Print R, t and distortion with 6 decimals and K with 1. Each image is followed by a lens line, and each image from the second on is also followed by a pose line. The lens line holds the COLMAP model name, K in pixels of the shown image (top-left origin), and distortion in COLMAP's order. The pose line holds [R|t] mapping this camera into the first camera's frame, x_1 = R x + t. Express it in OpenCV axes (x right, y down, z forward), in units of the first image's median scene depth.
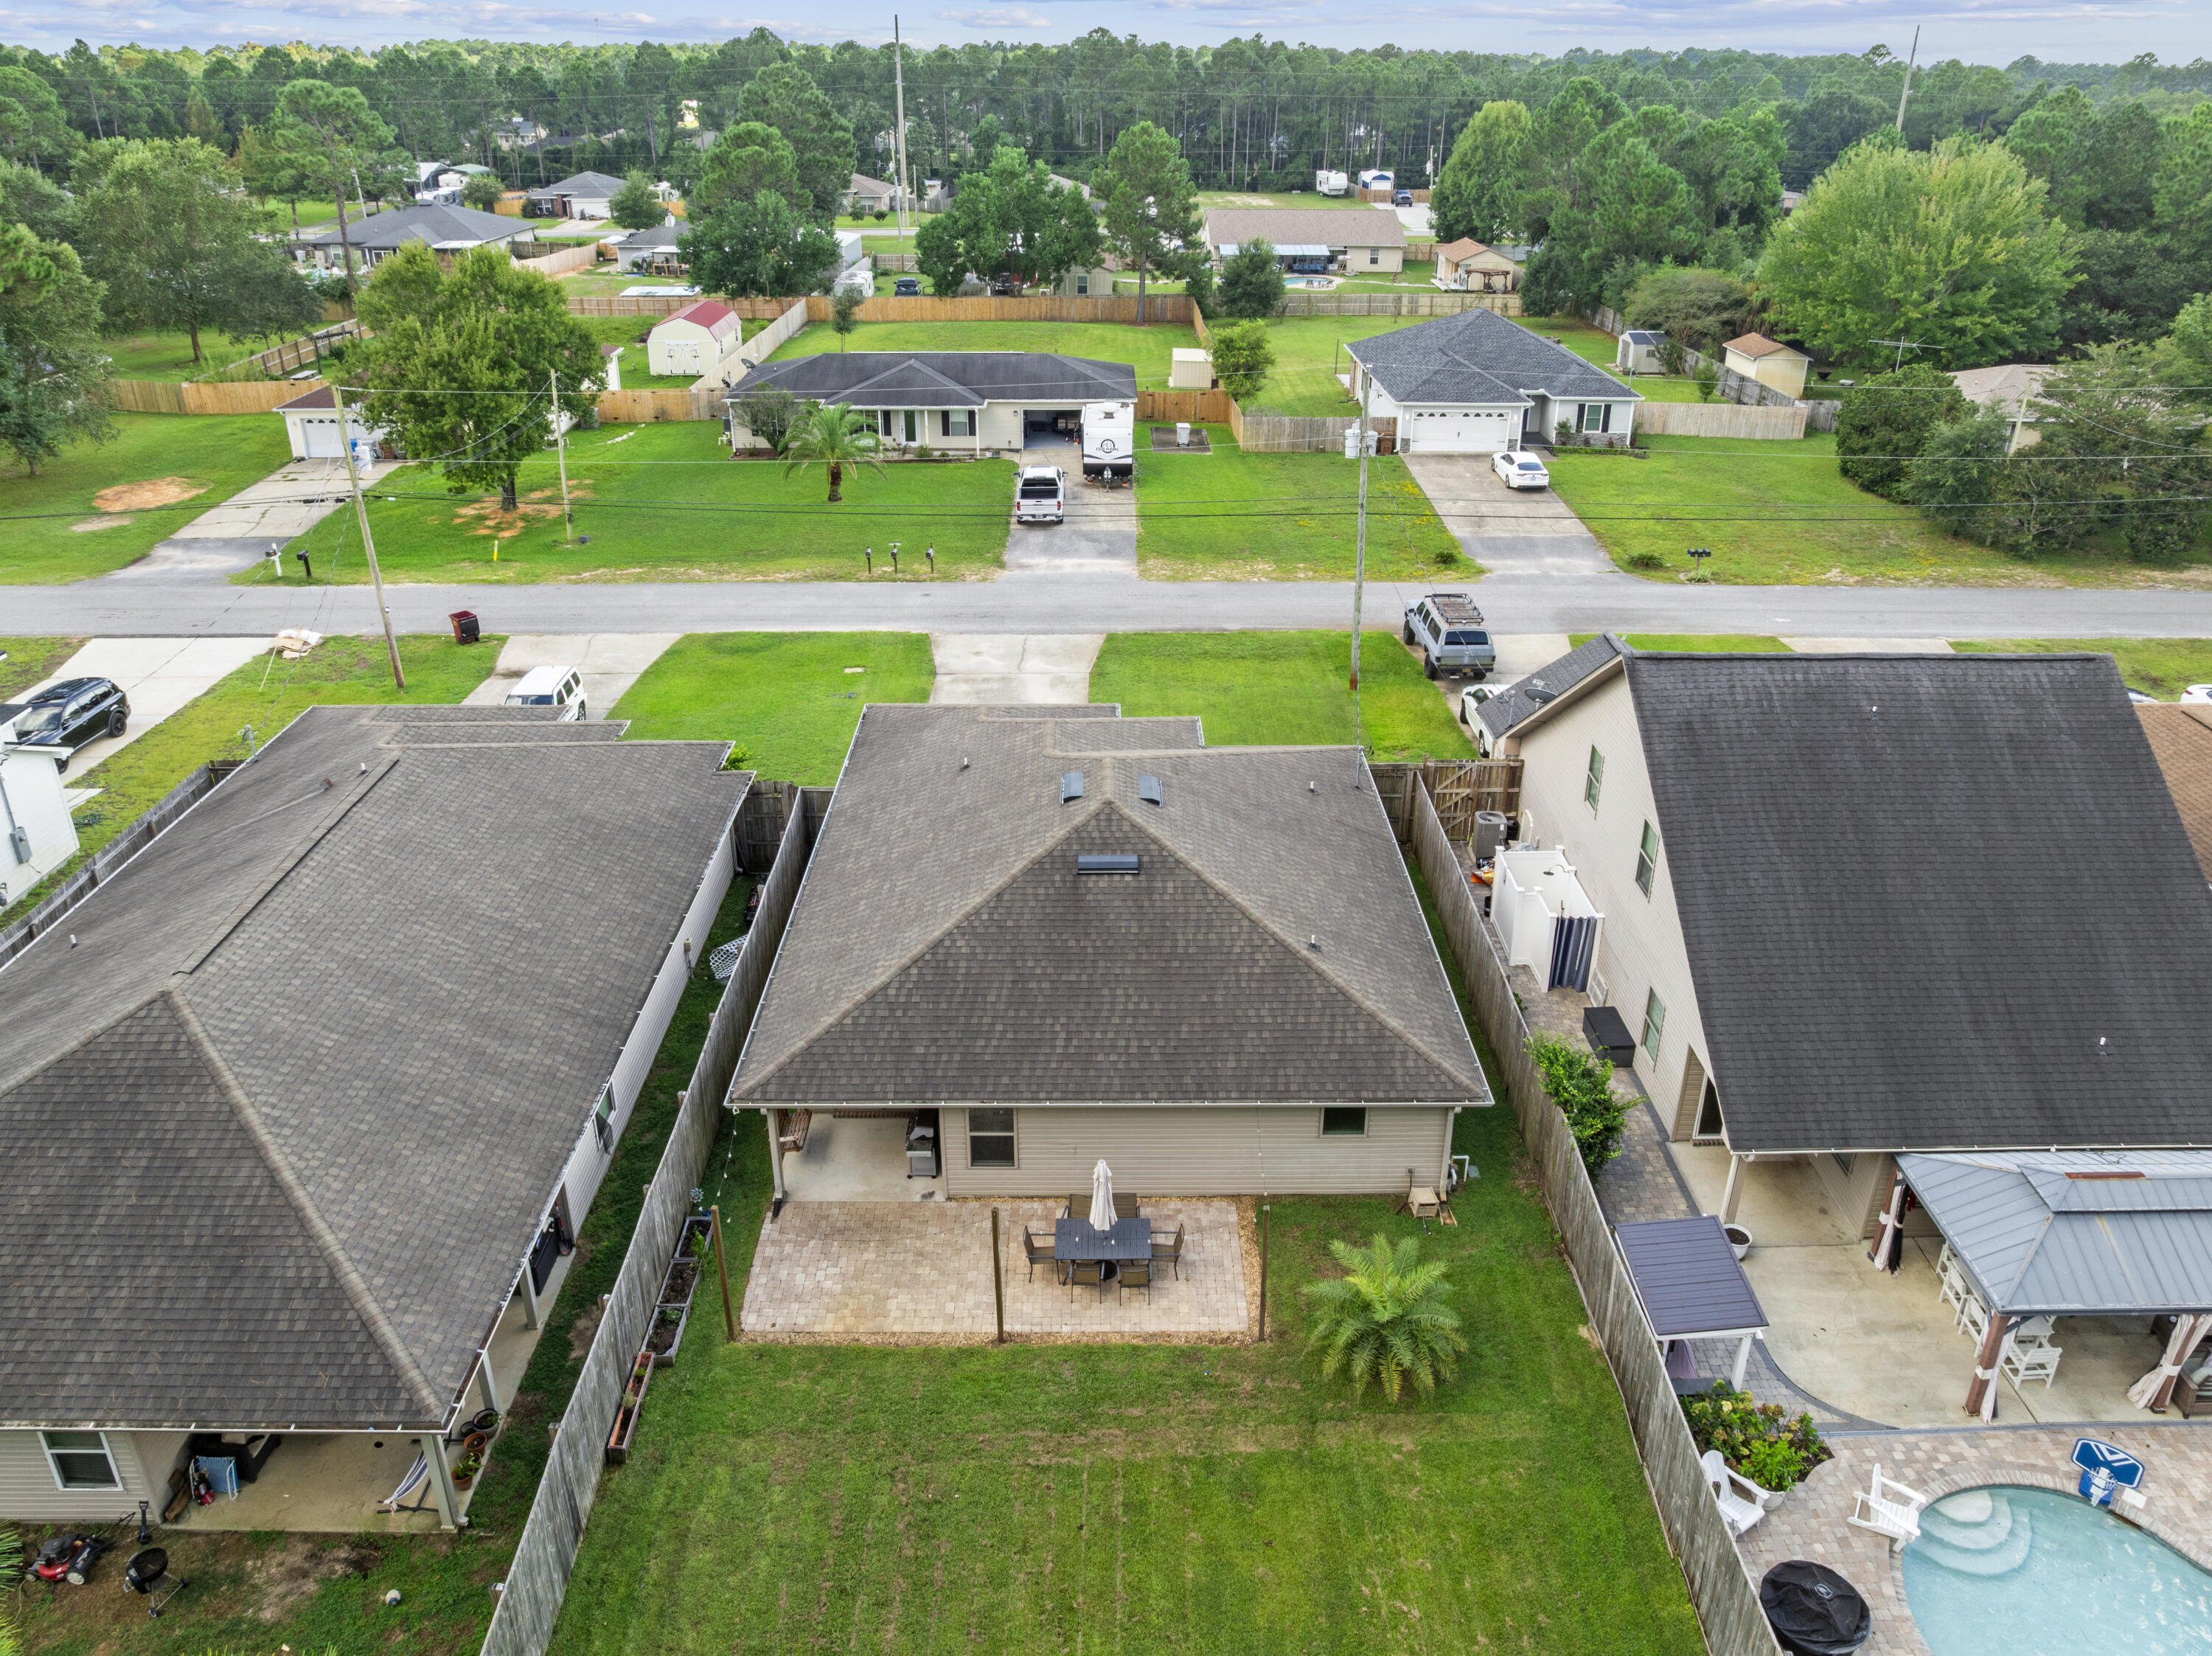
lens RADIAL K [[1575.1, 0, 1113.5], [0, 1575.1, 737.7], [0, 0, 1]] dist [-0.045997, -0.003579]
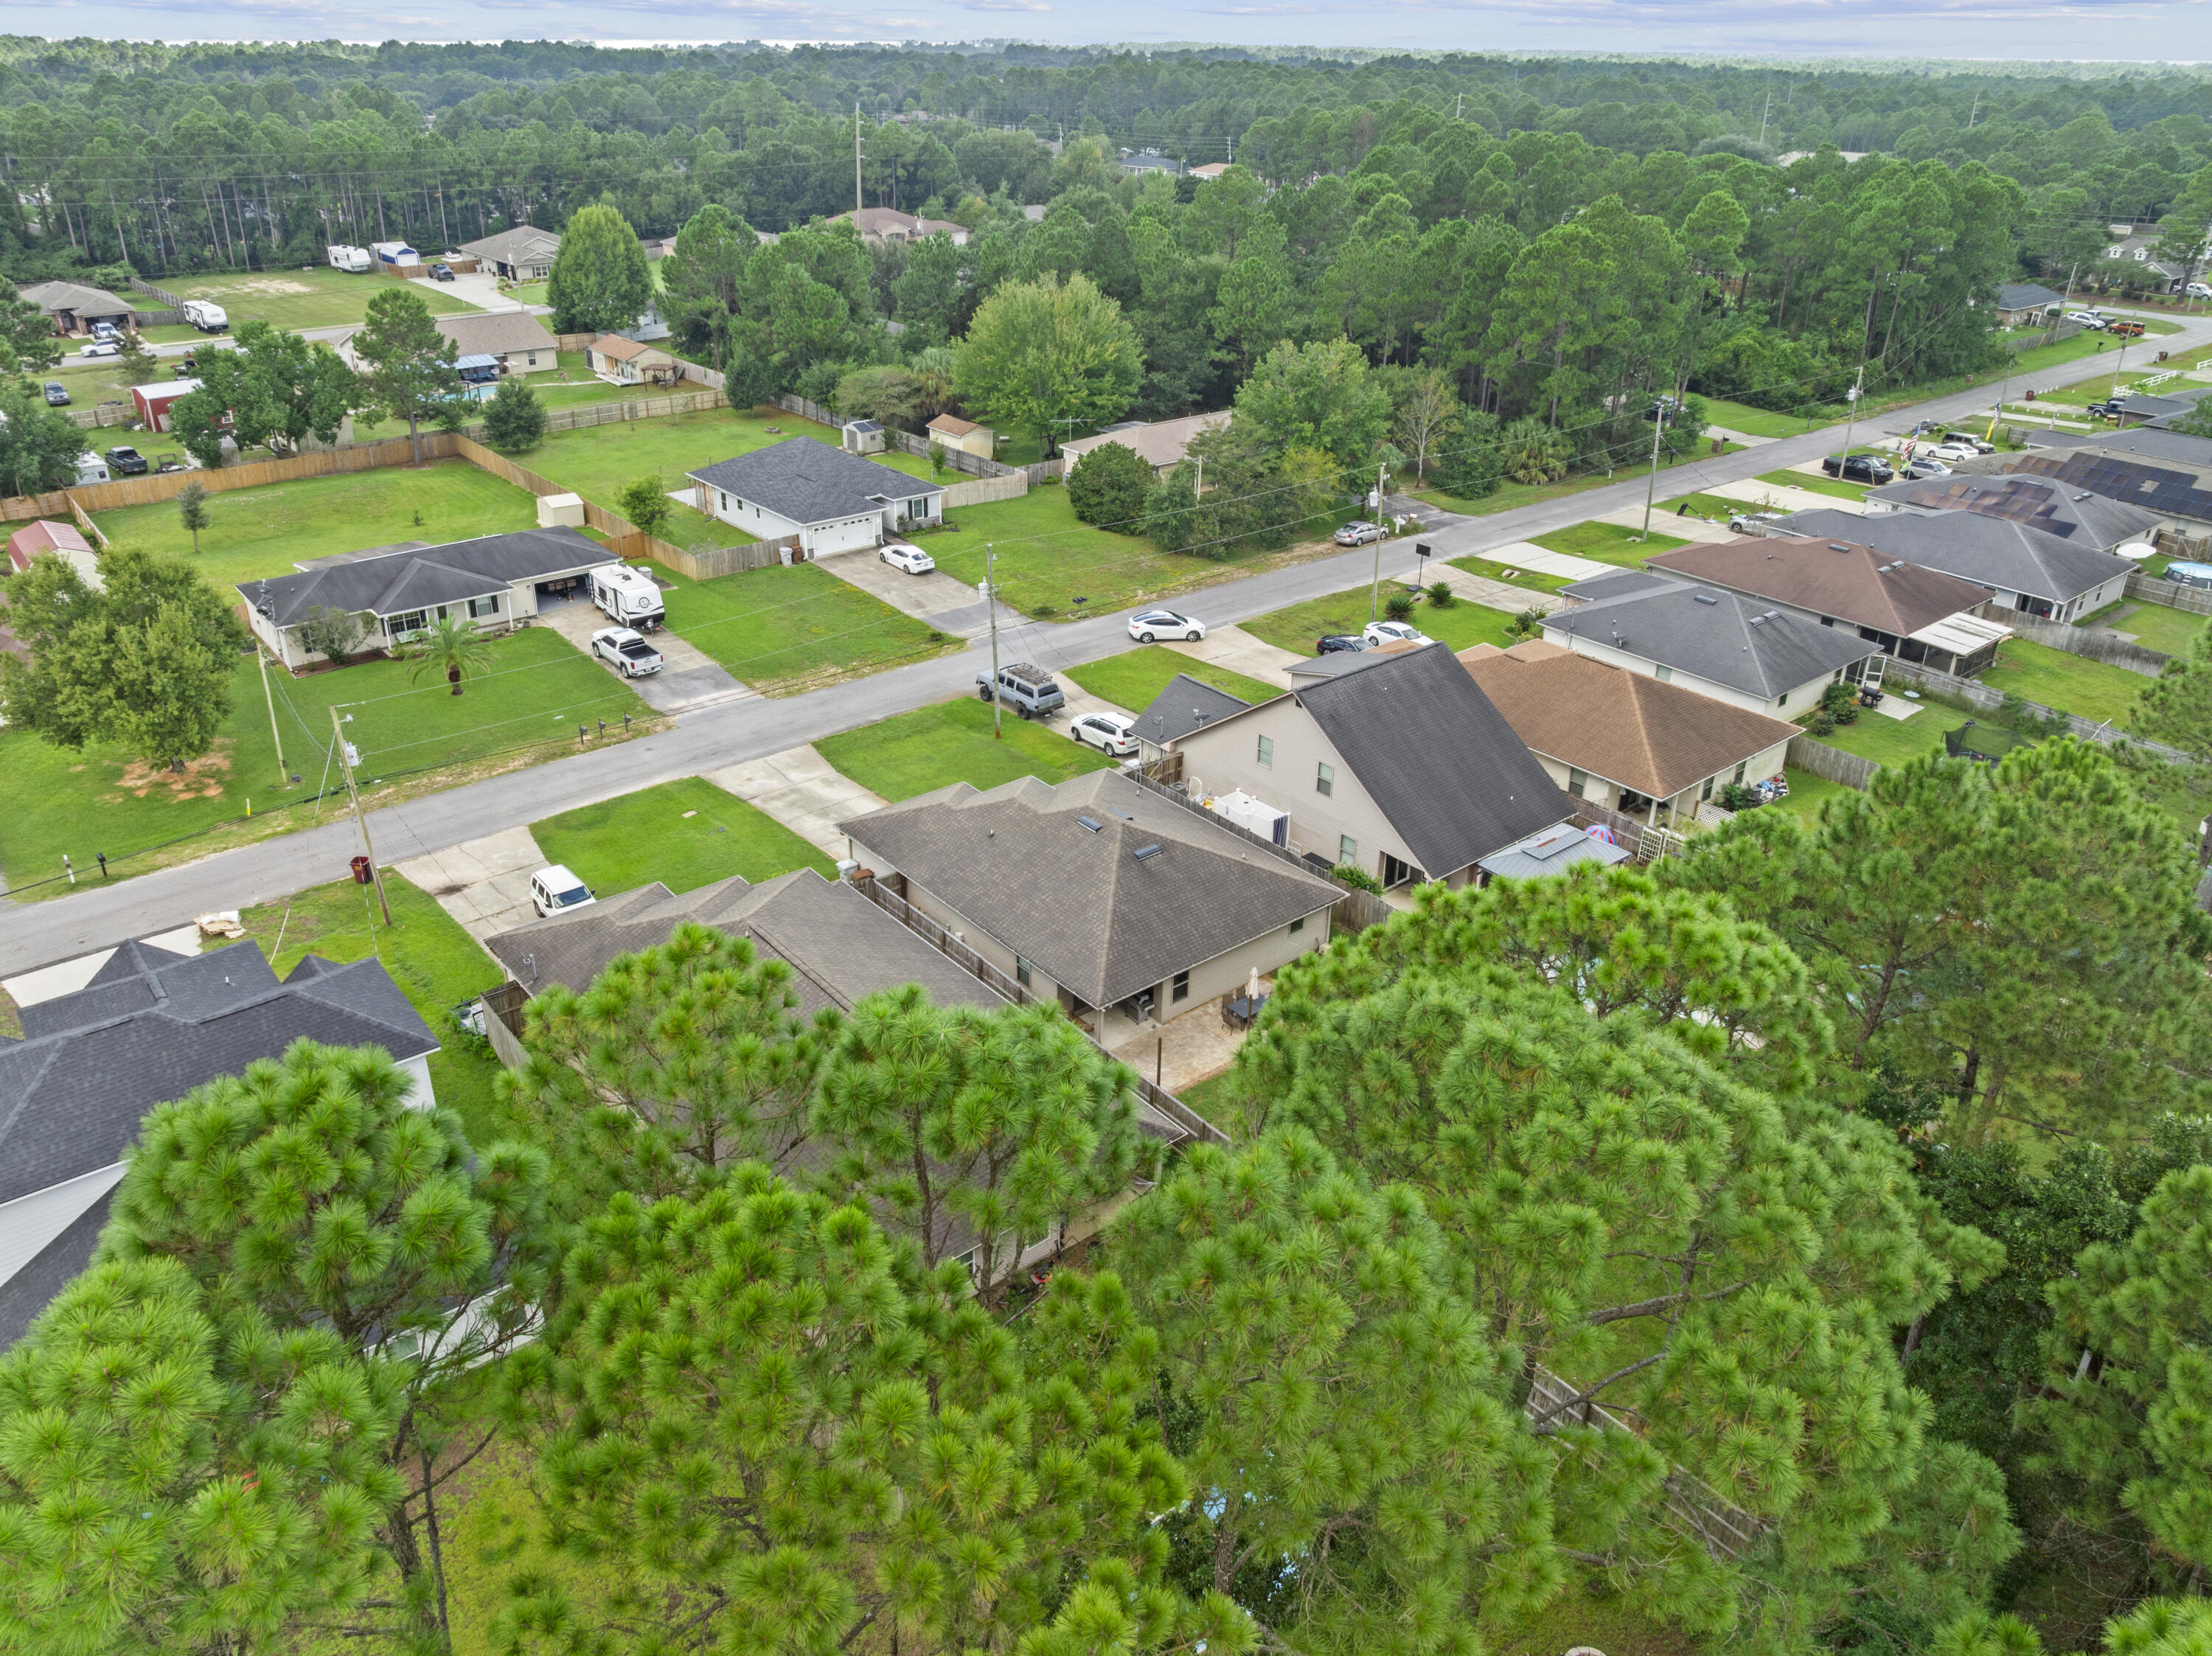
lens RADIAL K [[1556.6, 0, 1091.4], [0, 1556.6, 801.5], [0, 0, 1]] dist [-0.033673, 0.002535]
pose [[0.775079, -0.271816, 0.570411, -0.573214], [0.239693, 0.961750, 0.132604, -0.128677], [-0.584637, 0.033945, 0.810584, -0.279416]]
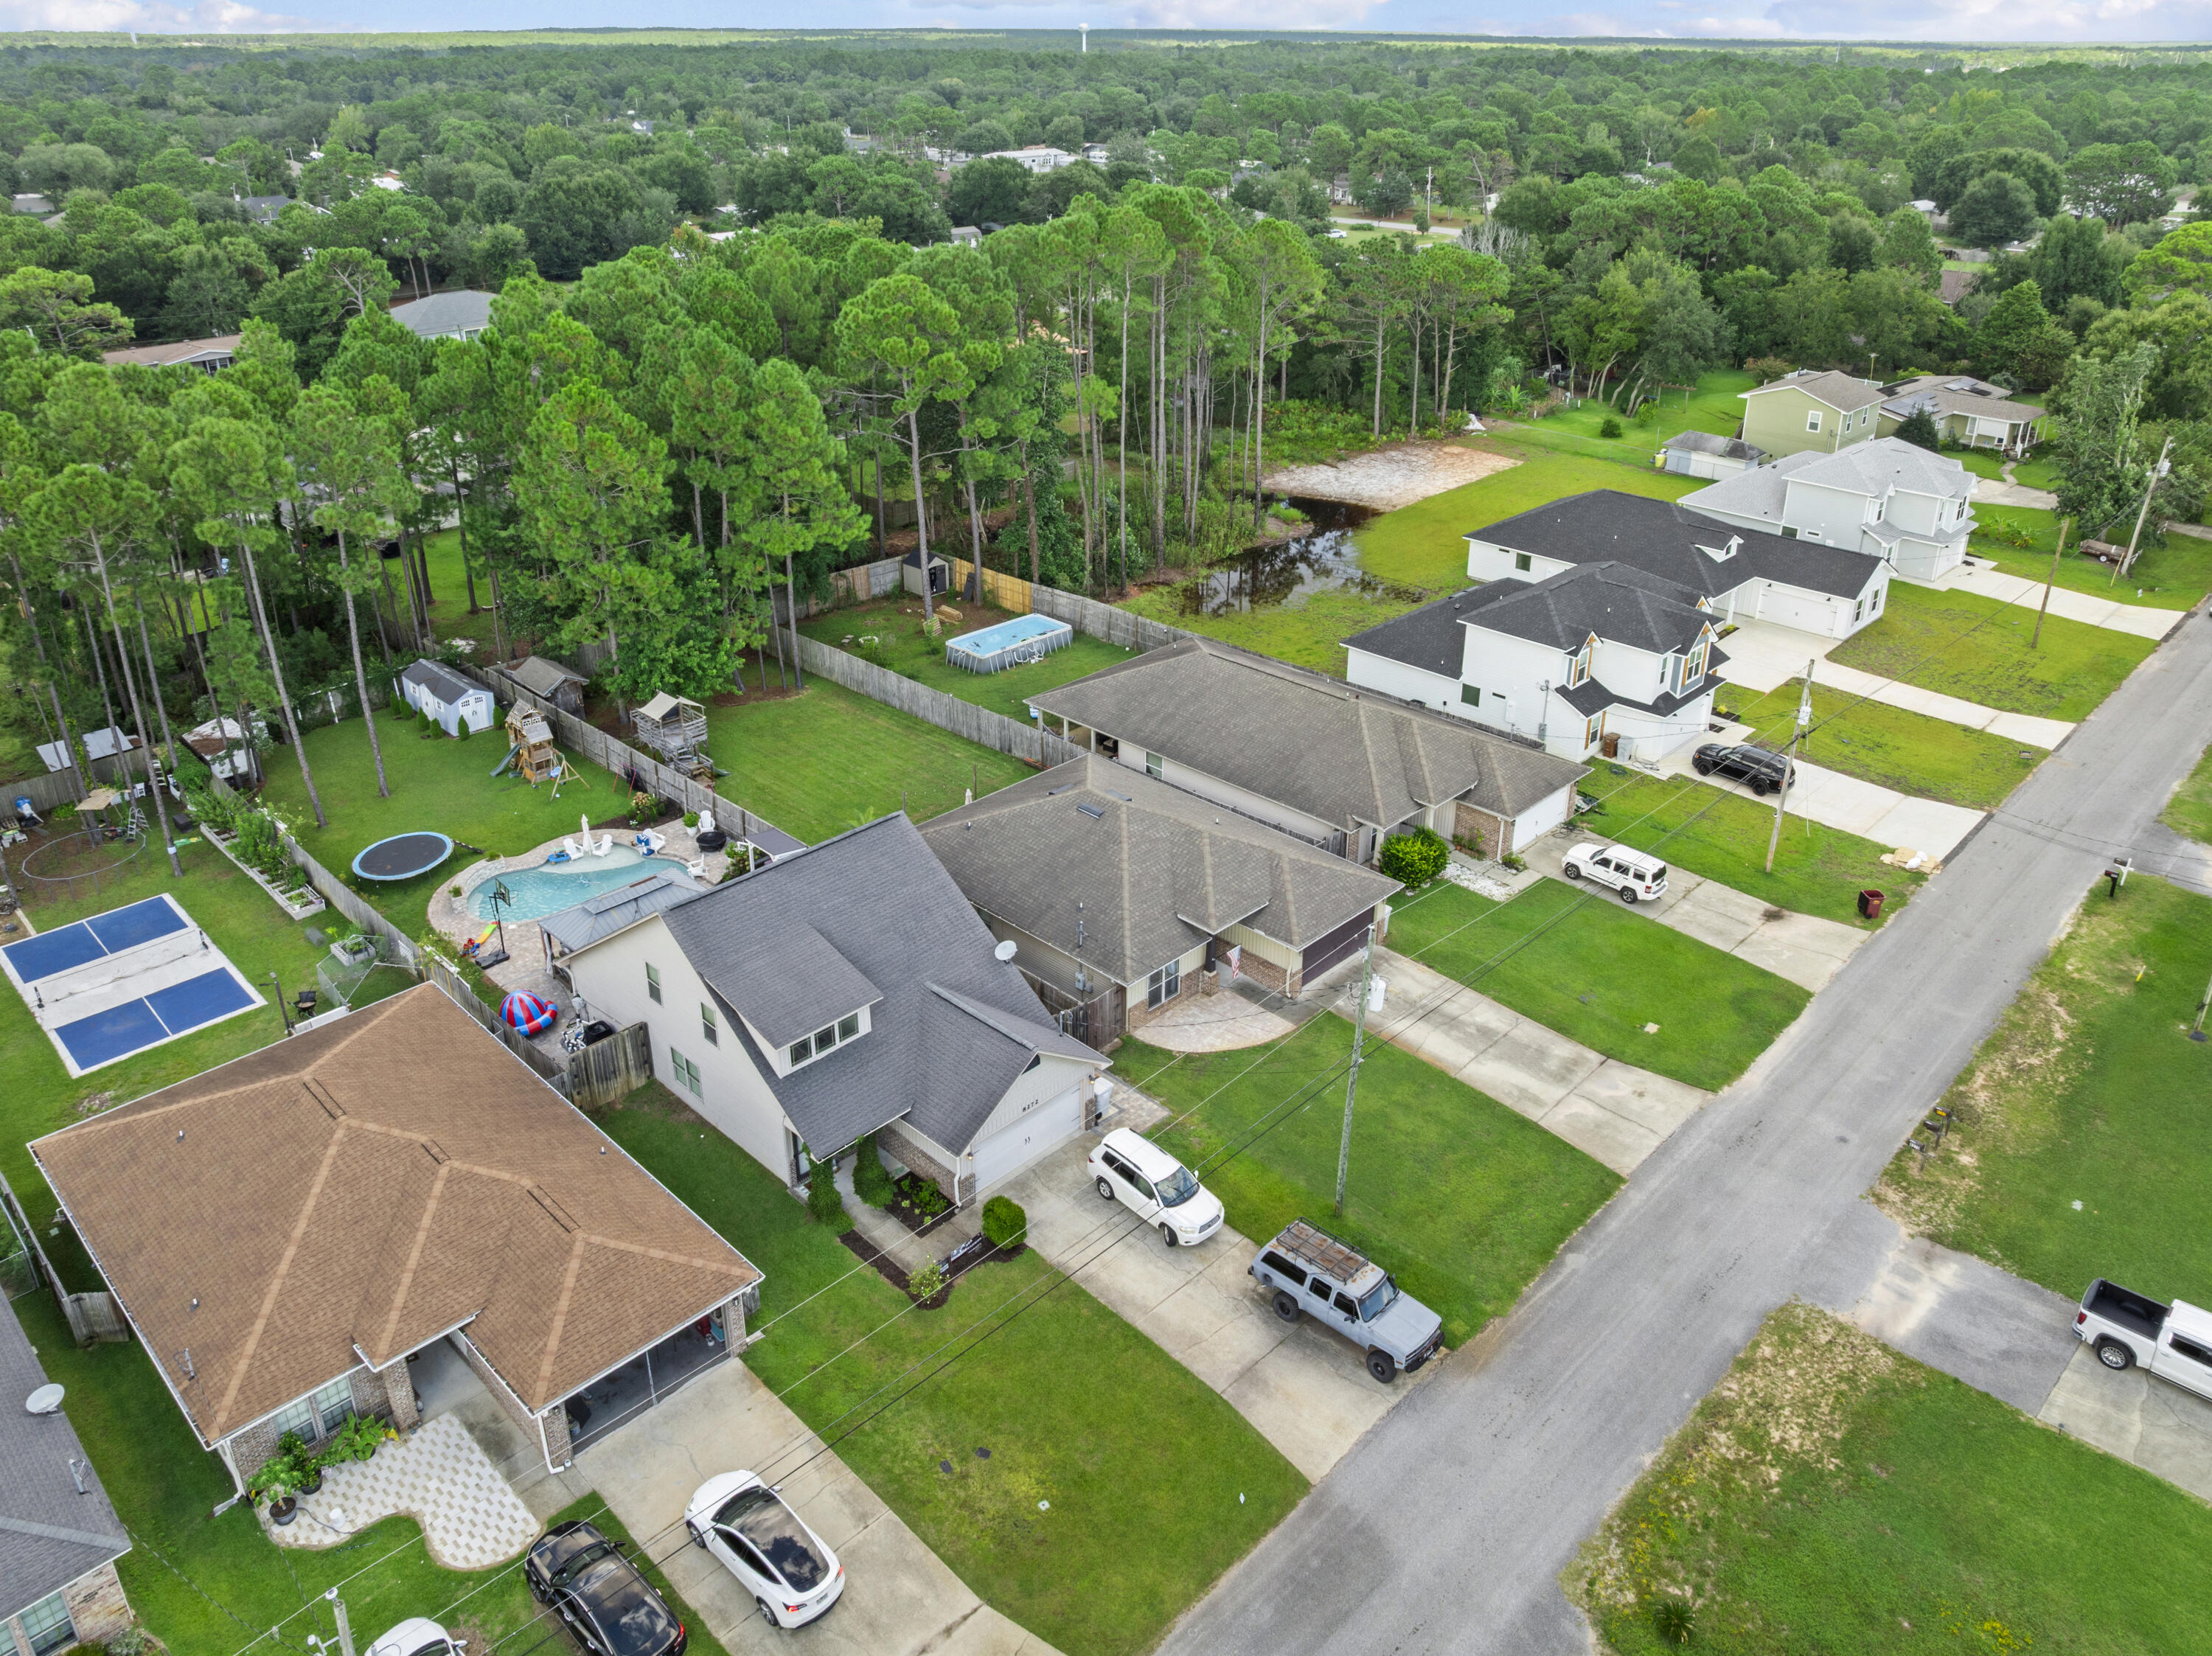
lens RADIAL K [[1556.6, 0, 1091.4], [0, 1556.6, 801.5], [0, 0, 1]] dist [-0.033673, 0.002535]
pose [[-0.713188, 0.309343, -0.629023, 0.639552], [-0.282964, 0.693945, 0.662096, -0.649669], [0.641322, 0.650190, -0.407381, 0.927153]]
